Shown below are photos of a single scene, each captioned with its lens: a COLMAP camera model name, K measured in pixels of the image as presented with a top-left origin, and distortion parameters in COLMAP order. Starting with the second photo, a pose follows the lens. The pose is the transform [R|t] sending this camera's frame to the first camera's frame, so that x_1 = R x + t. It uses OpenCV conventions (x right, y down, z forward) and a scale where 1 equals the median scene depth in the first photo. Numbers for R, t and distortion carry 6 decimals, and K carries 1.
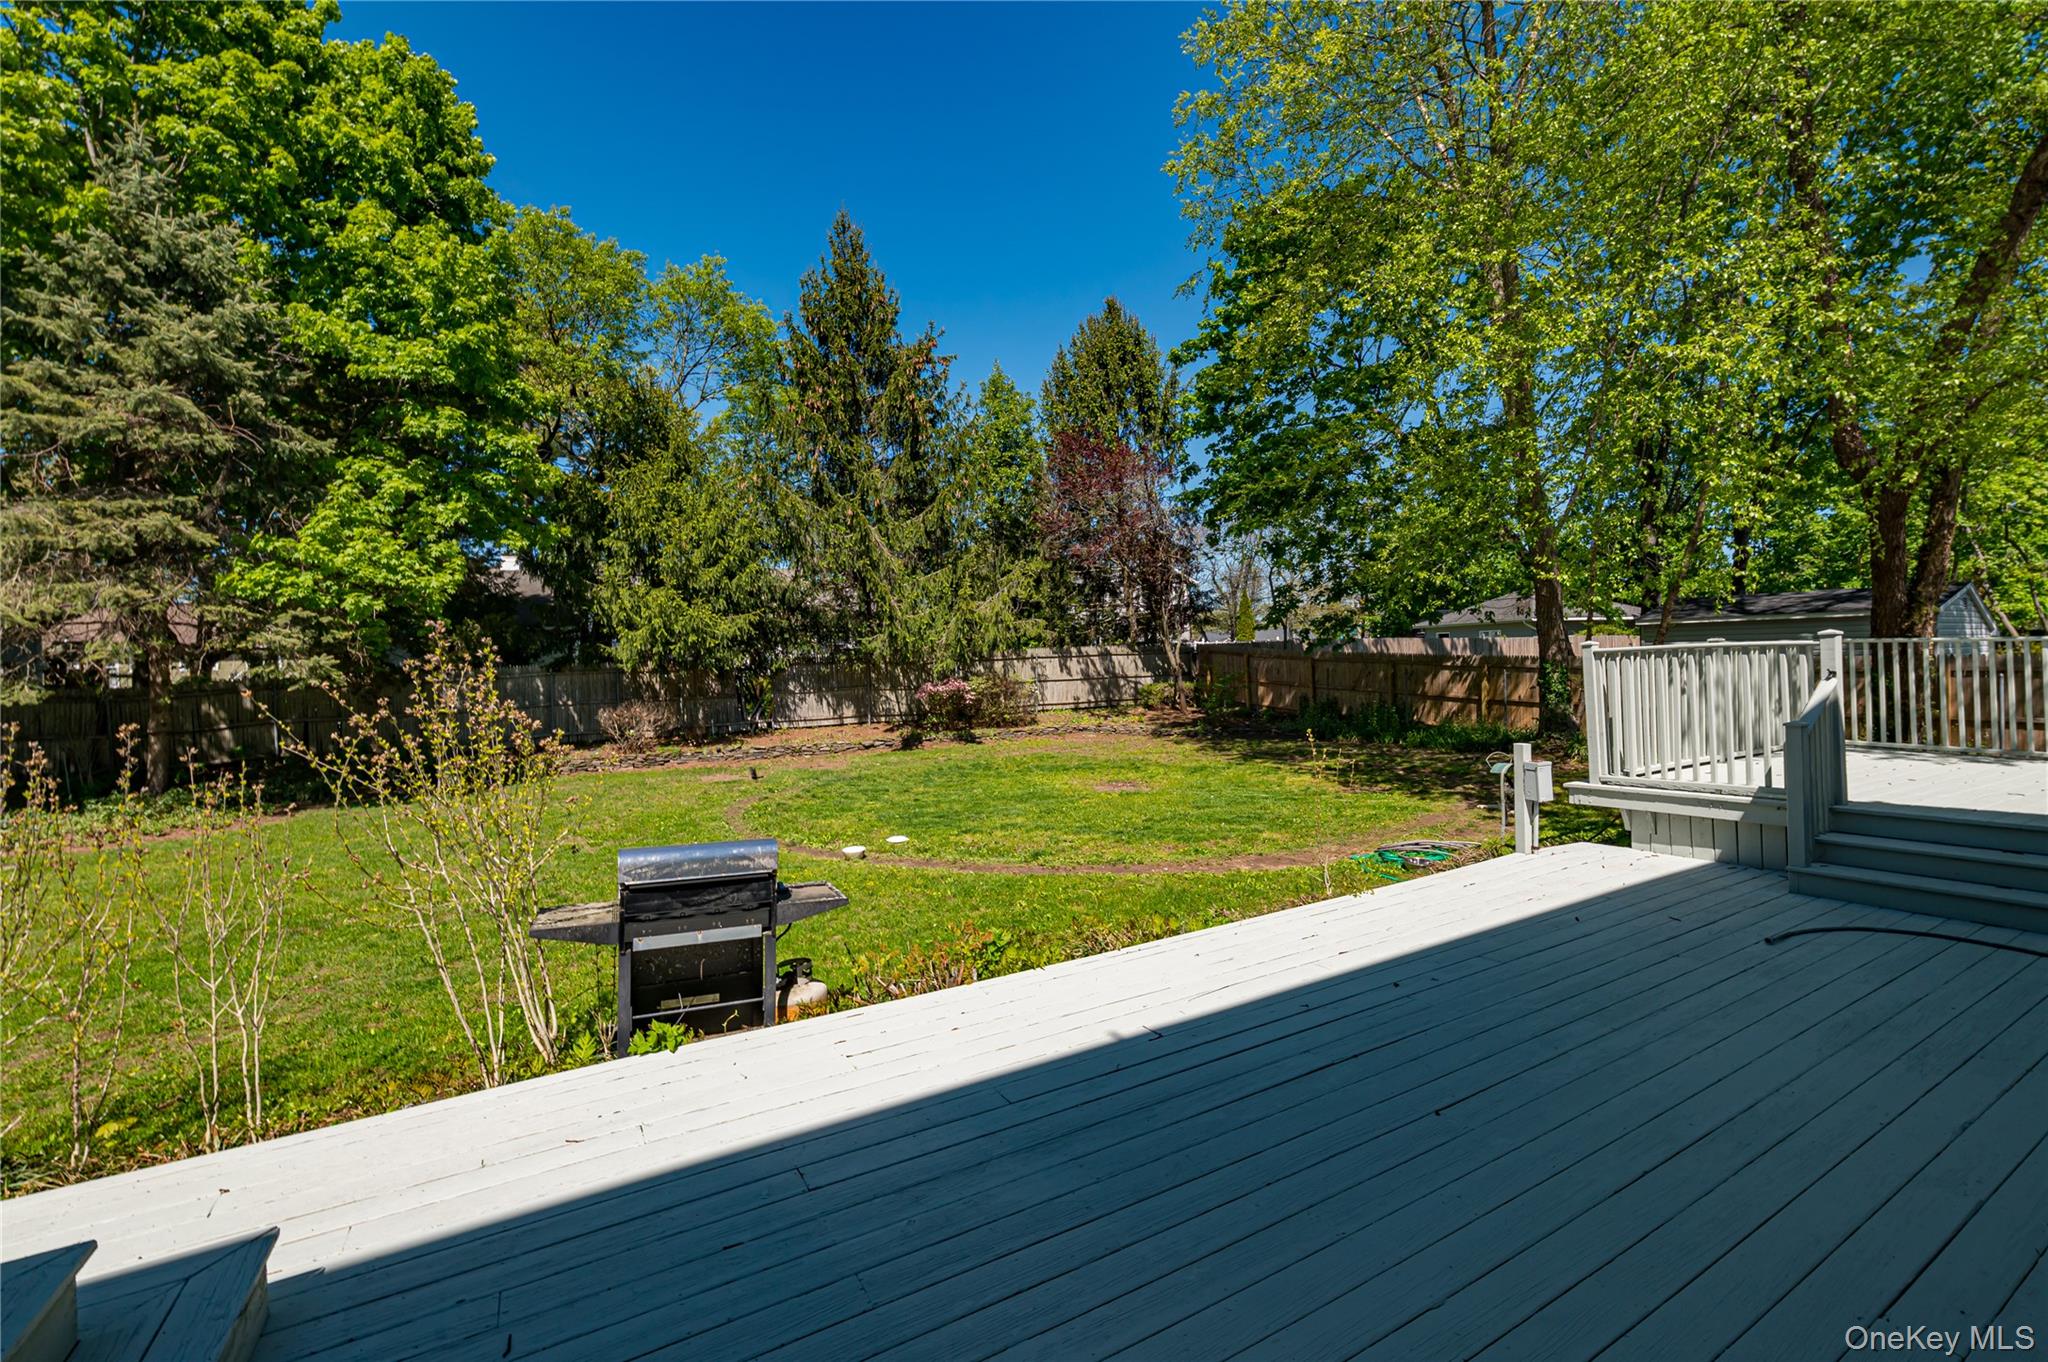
lens RADIAL K [[868.0, 0, 1027.5], [0, 868.0, 655.0], [0, 0, 1]] dist [0.001103, -0.000058]
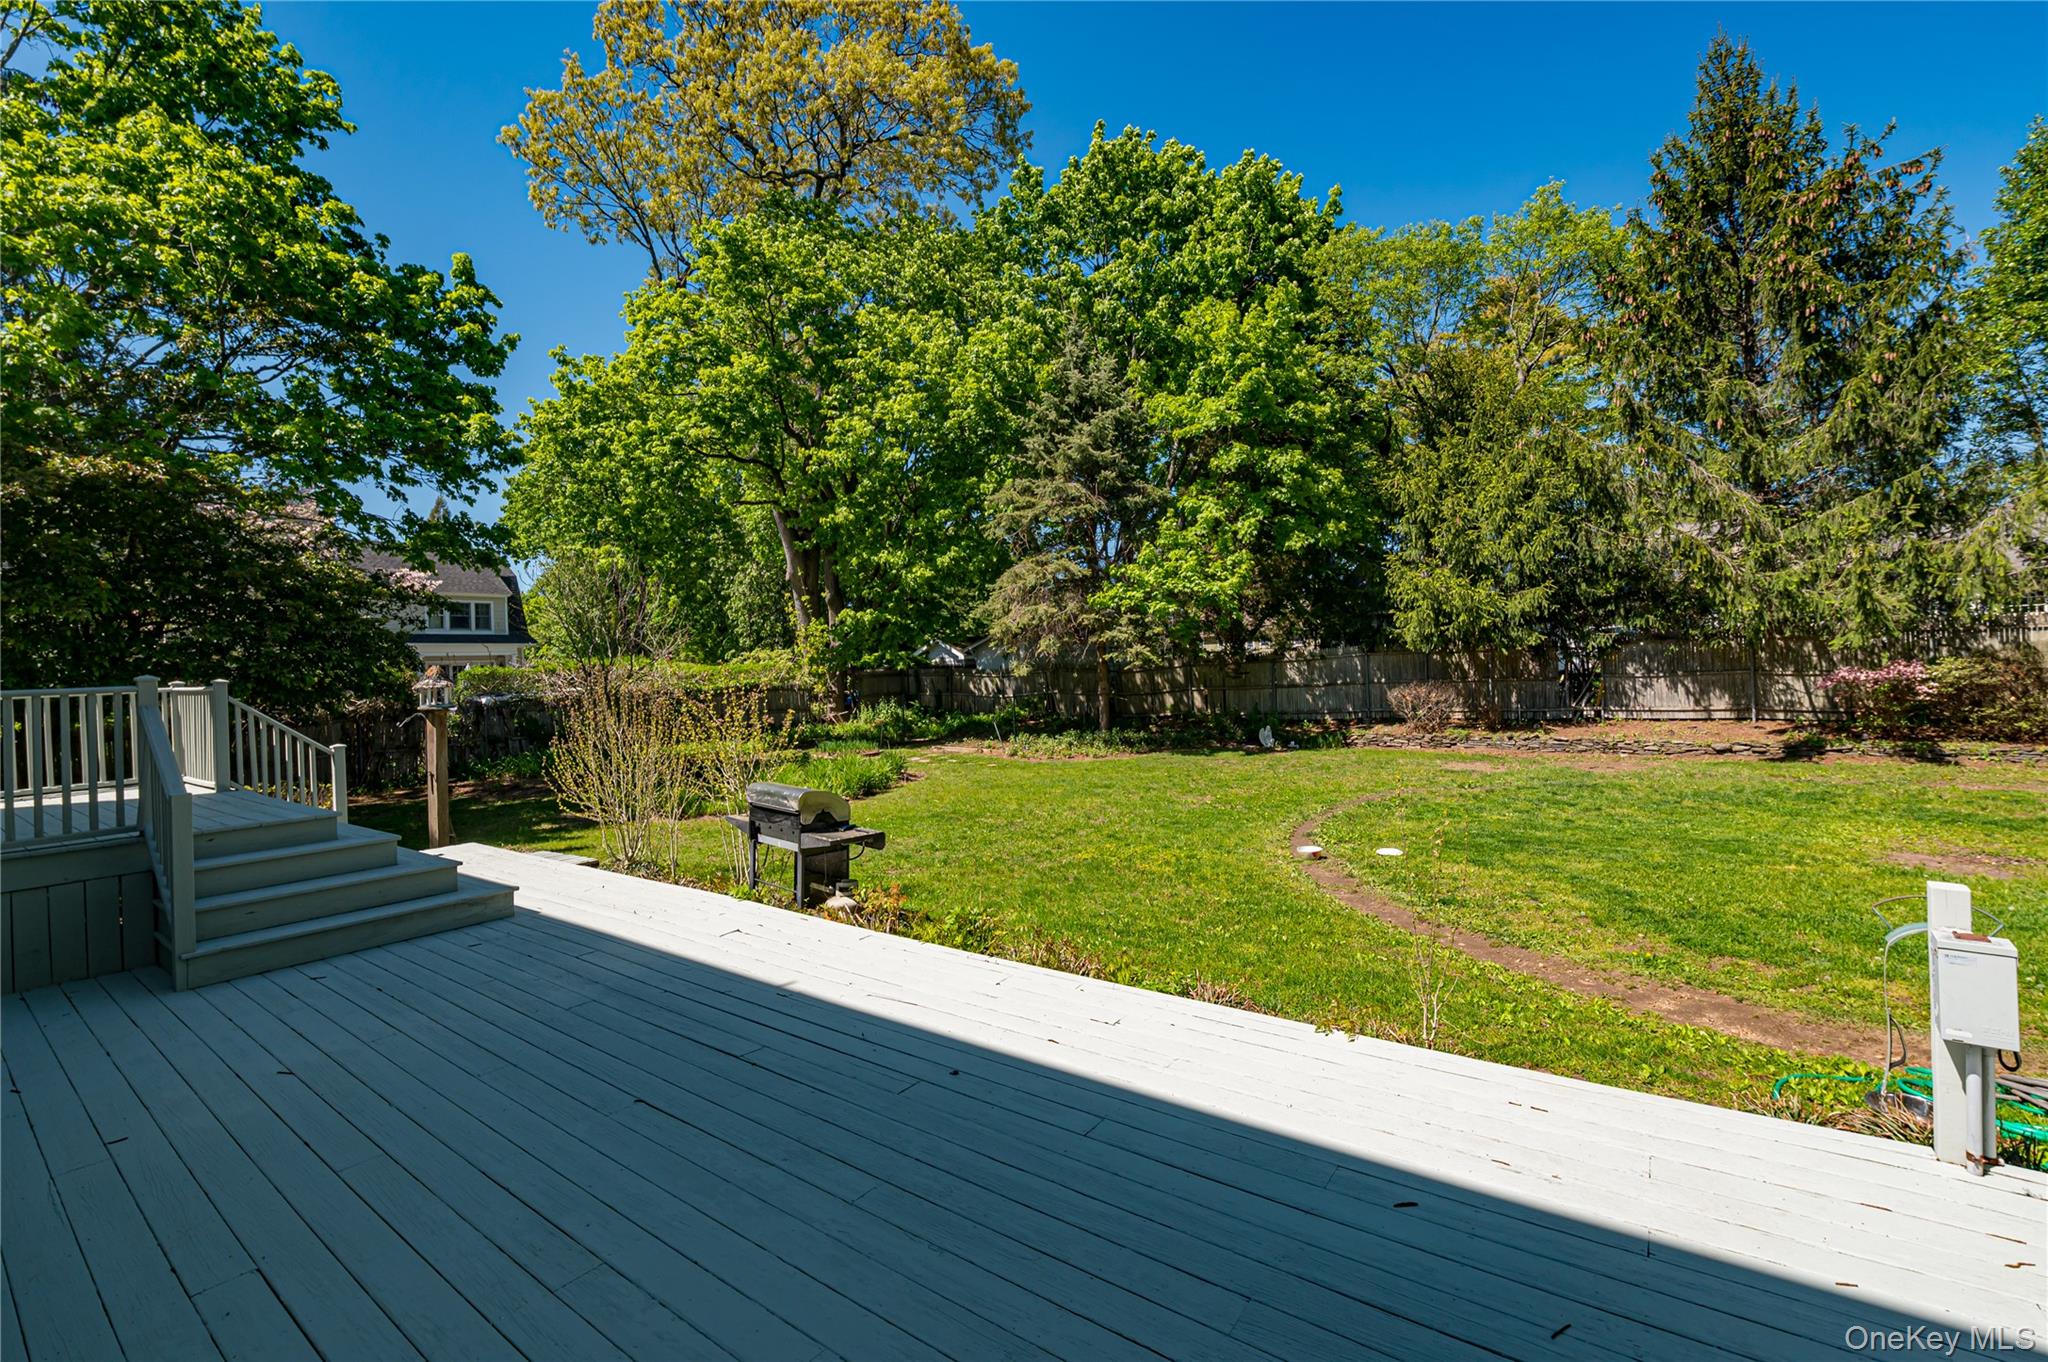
lens RADIAL K [[859.3, 0, 1024.0], [0, 859.3, 654.2], [0, 0, 1]] dist [-0.001918, -0.005022]
pose [[0.410229, 0.001942, -0.911980, 0.250264], [0.029228, 0.999456, 0.015276, -0.007249], [0.911514, -0.032922, 0.409949, 0.152039]]
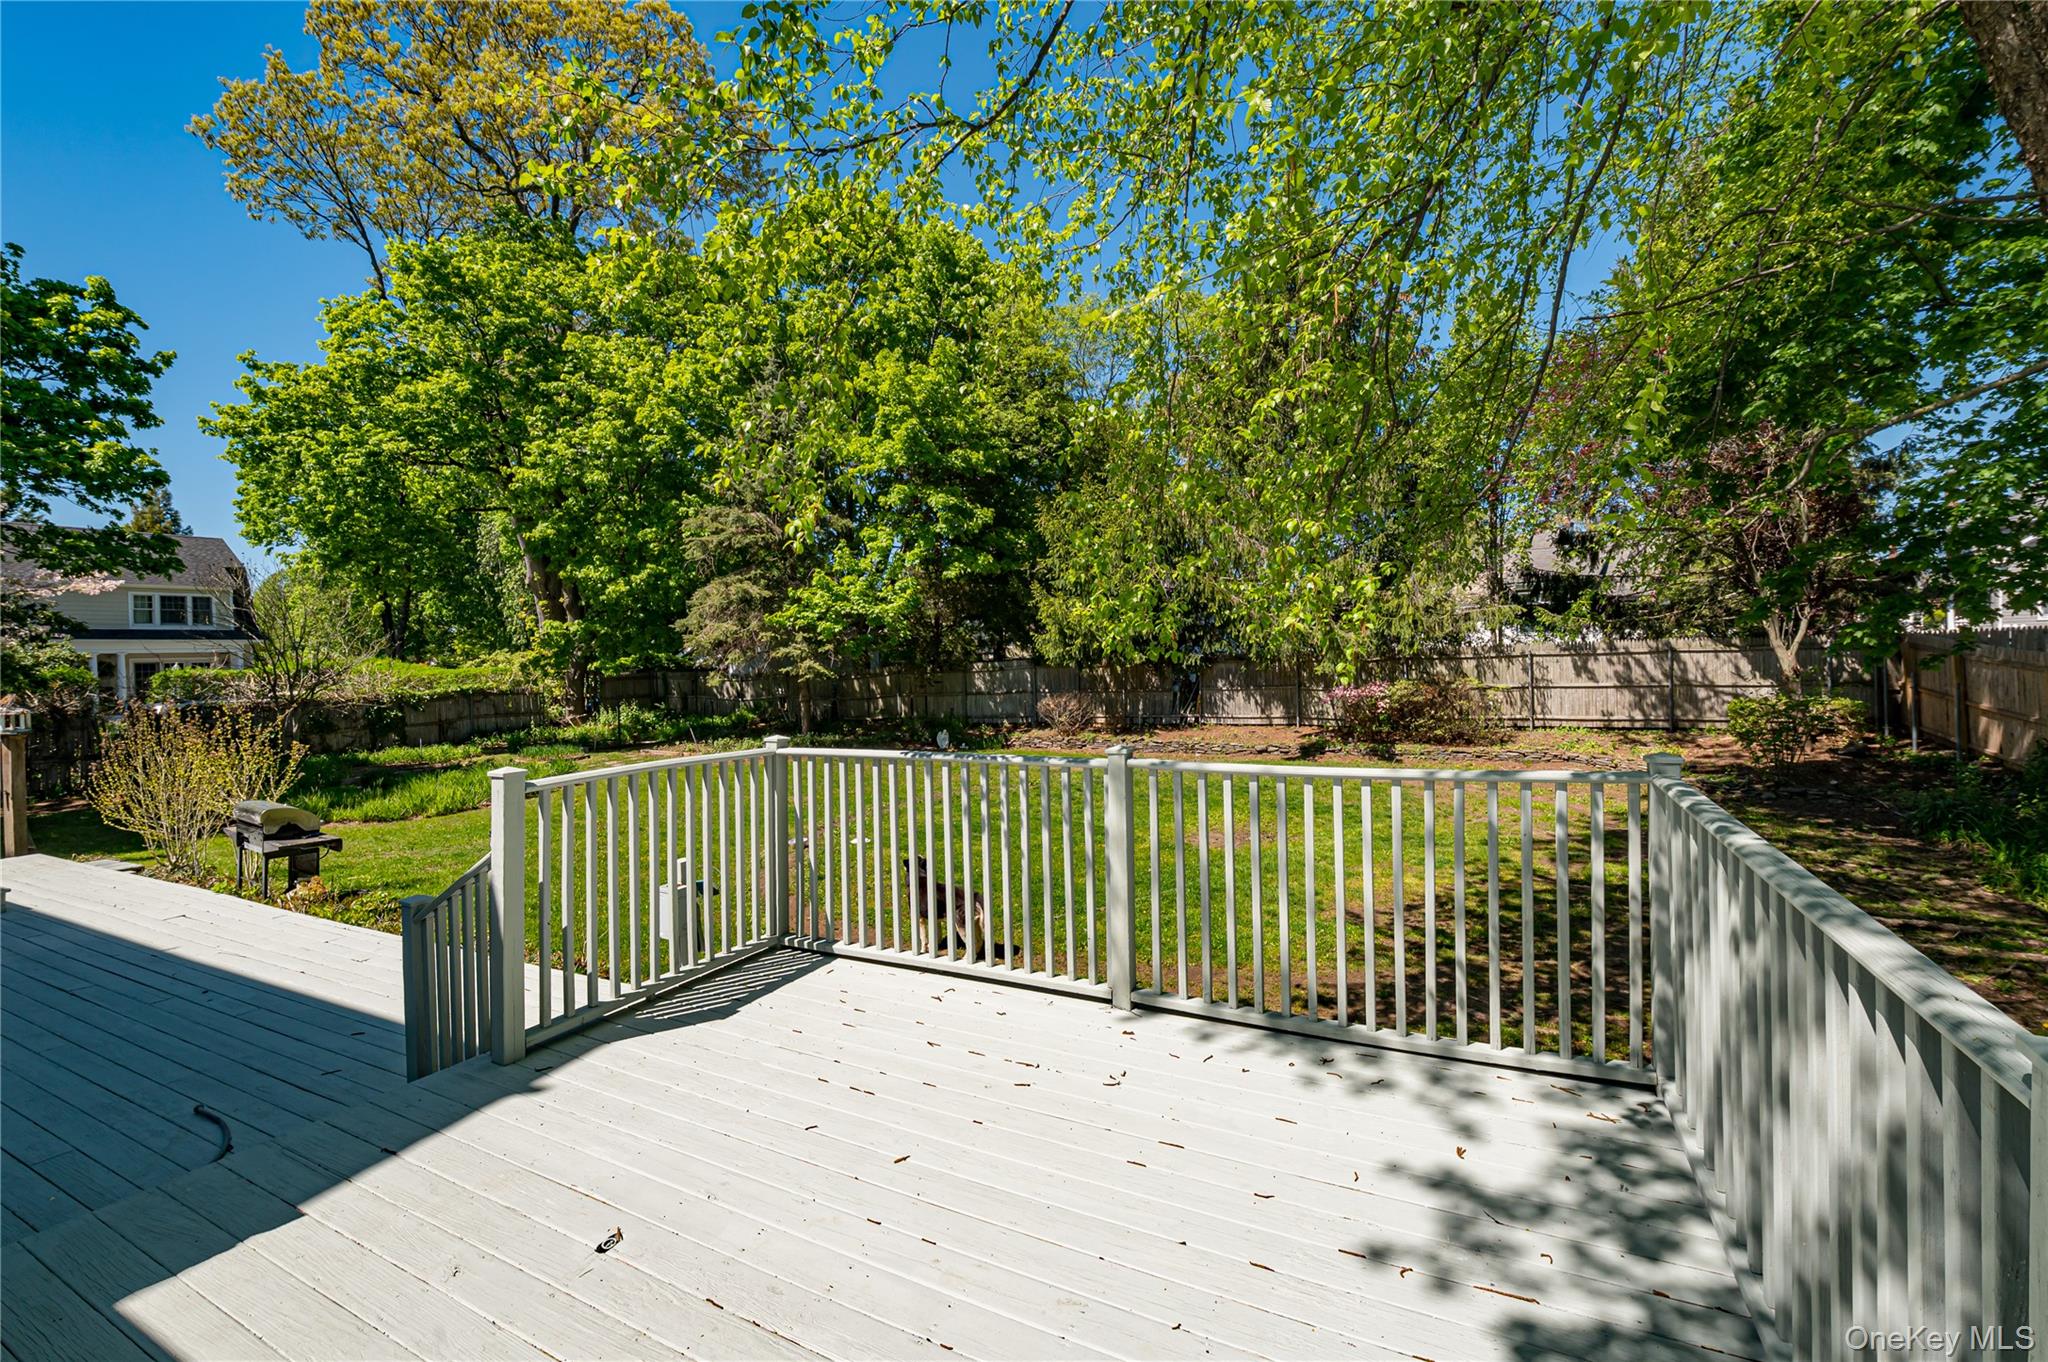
lens RADIAL K [[859.3, 0, 1024.0], [0, 859.3, 654.2], [0, 0, 1]] dist [-0.001918, -0.005022]
pose [[0.556878, 0.016053, -0.830439, 0.457925], [0.016267, 0.999411, 0.030227, -0.033203], [0.830435, -0.030342, 0.556289, 0.276167]]
